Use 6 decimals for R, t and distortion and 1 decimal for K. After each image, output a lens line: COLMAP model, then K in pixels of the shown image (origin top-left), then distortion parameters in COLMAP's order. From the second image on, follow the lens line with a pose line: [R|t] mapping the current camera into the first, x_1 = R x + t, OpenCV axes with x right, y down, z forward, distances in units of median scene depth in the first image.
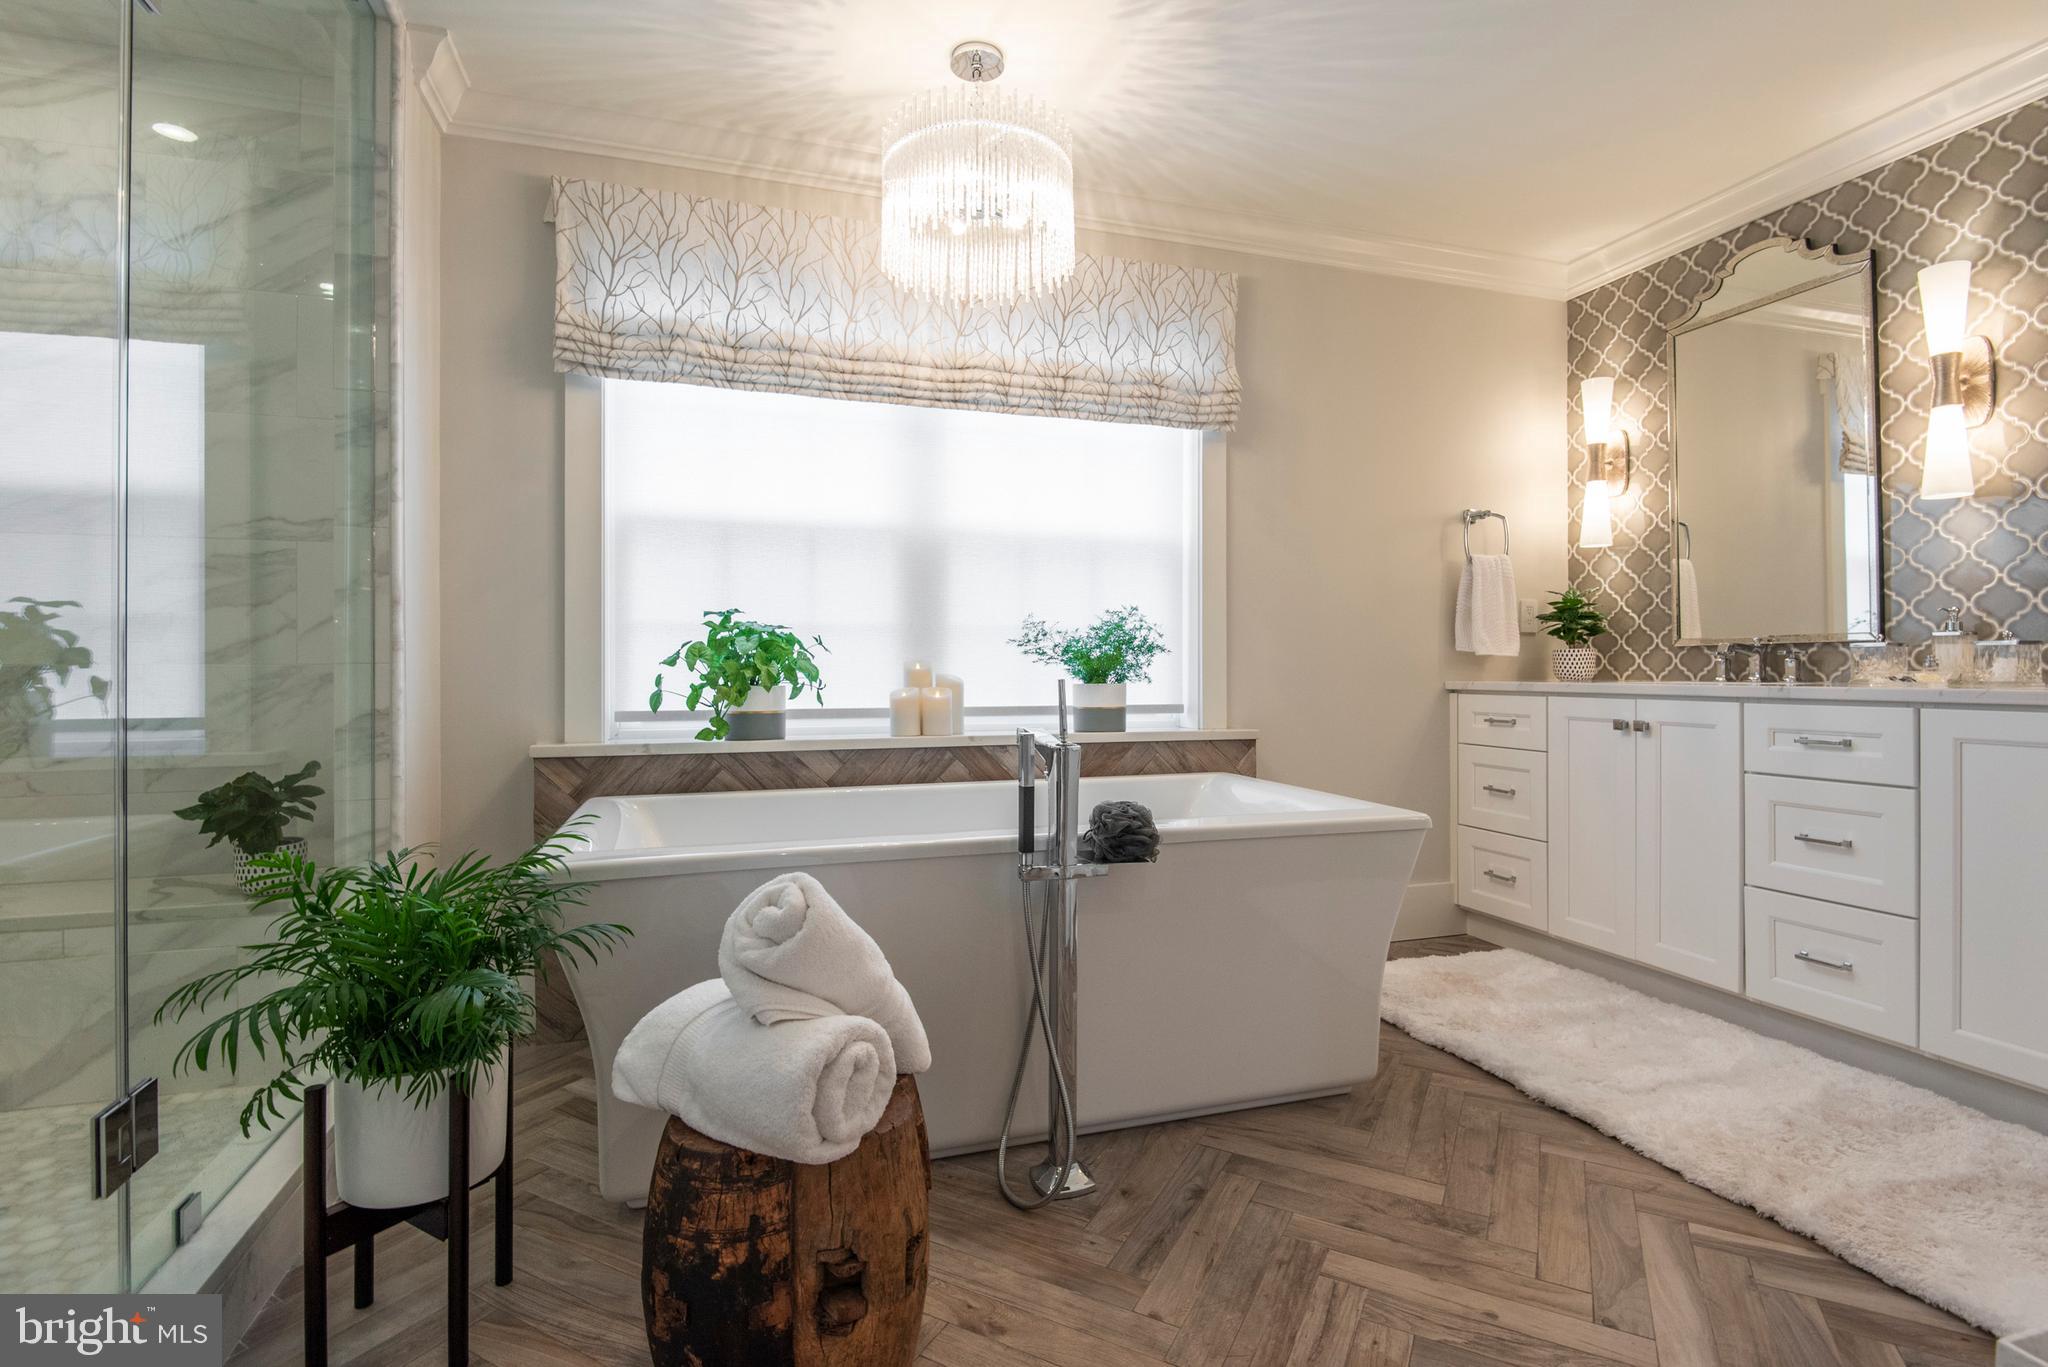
lens RADIAL K [[961.0, 0, 1024.0], [0, 961.0, 683.5], [0, 0, 1]] dist [0.001950, -0.011644]
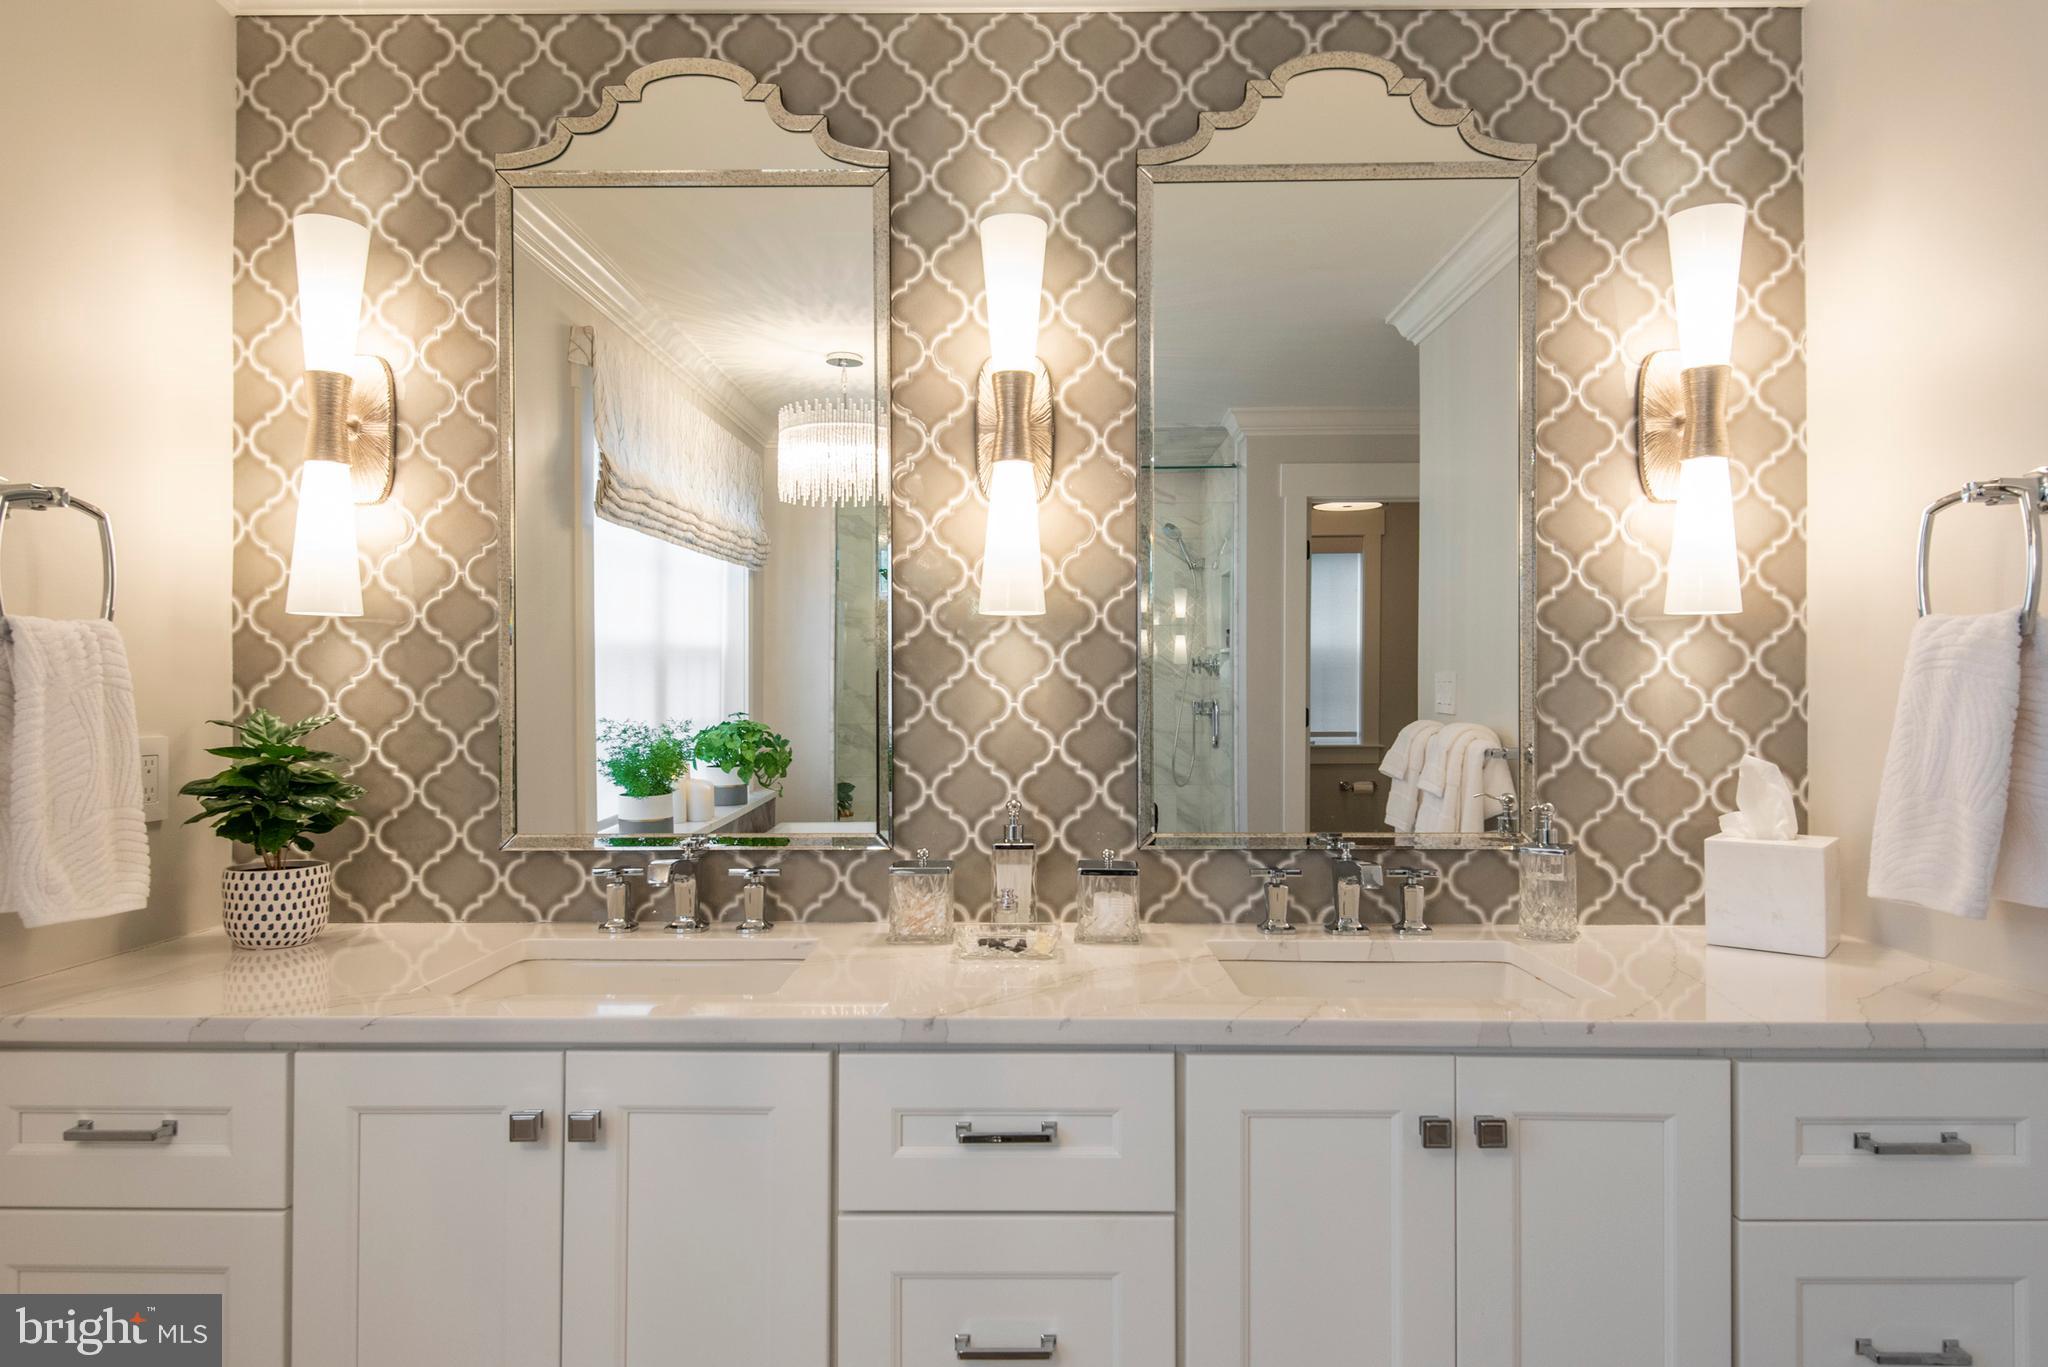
lens RADIAL K [[1244.0, 0, 1024.0], [0, 1244.0, 683.5], [0, 0, 1]] dist [0.058864, -0.058341]
pose [[0.323741, 0.019709, 0.945940, 0.223354], [0.011419, 0.999629, -0.024736, -0.124347], [-0.946077, 0.018809, 0.323396, 0.689865]]
